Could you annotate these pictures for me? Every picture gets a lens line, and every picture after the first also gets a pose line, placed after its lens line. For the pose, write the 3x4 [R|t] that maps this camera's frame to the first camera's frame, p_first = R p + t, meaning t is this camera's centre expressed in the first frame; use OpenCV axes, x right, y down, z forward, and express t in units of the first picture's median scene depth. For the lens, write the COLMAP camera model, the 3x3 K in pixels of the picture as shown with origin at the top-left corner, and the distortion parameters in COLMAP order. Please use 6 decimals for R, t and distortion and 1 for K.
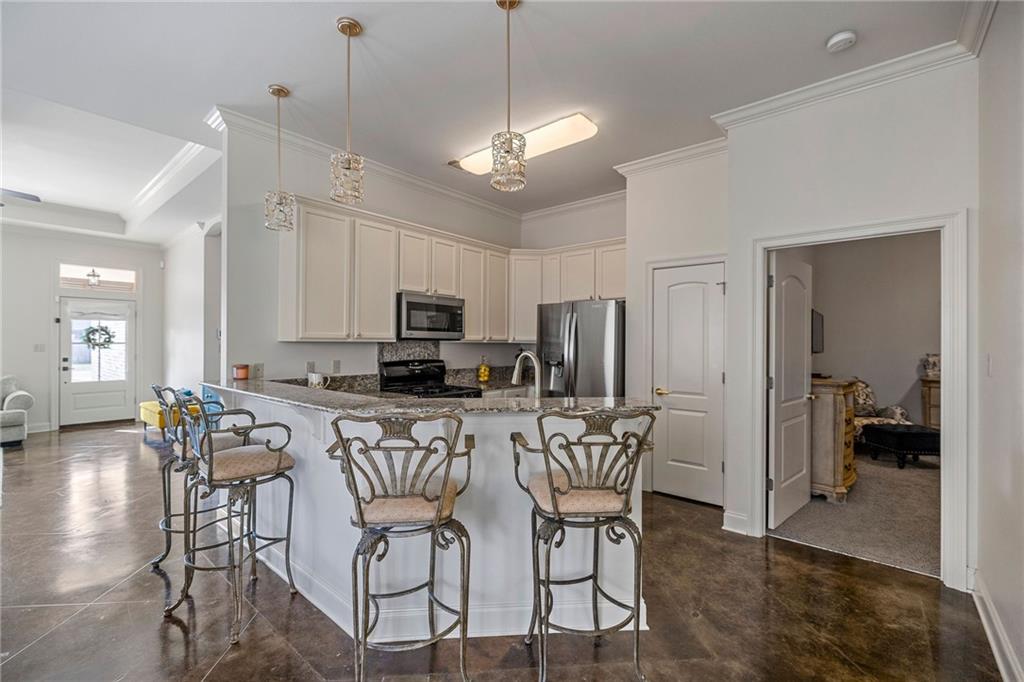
lens RADIAL K [[441.9, 0, 511.3], [0, 441.9, 344.5], [0, 0, 1]] dist [0.003653, -0.000186]
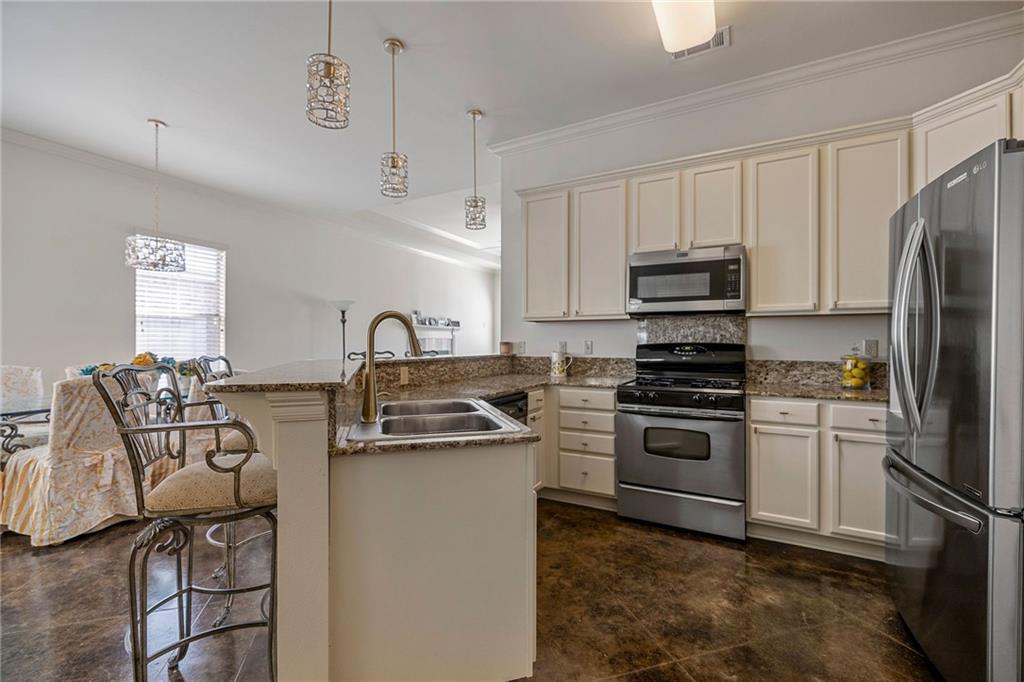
lens RADIAL K [[441.9, 0, 509.3], [0, 441.9, 339.2], [0, 0, 1]] dist [0.003653, -0.000186]
pose [[0.204161, 0.006770, -0.978914, 0.446893], [0.006286, 0.999946, 0.008227, 0.020710], [0.978917, -0.007833, 0.204107, 0.568820]]
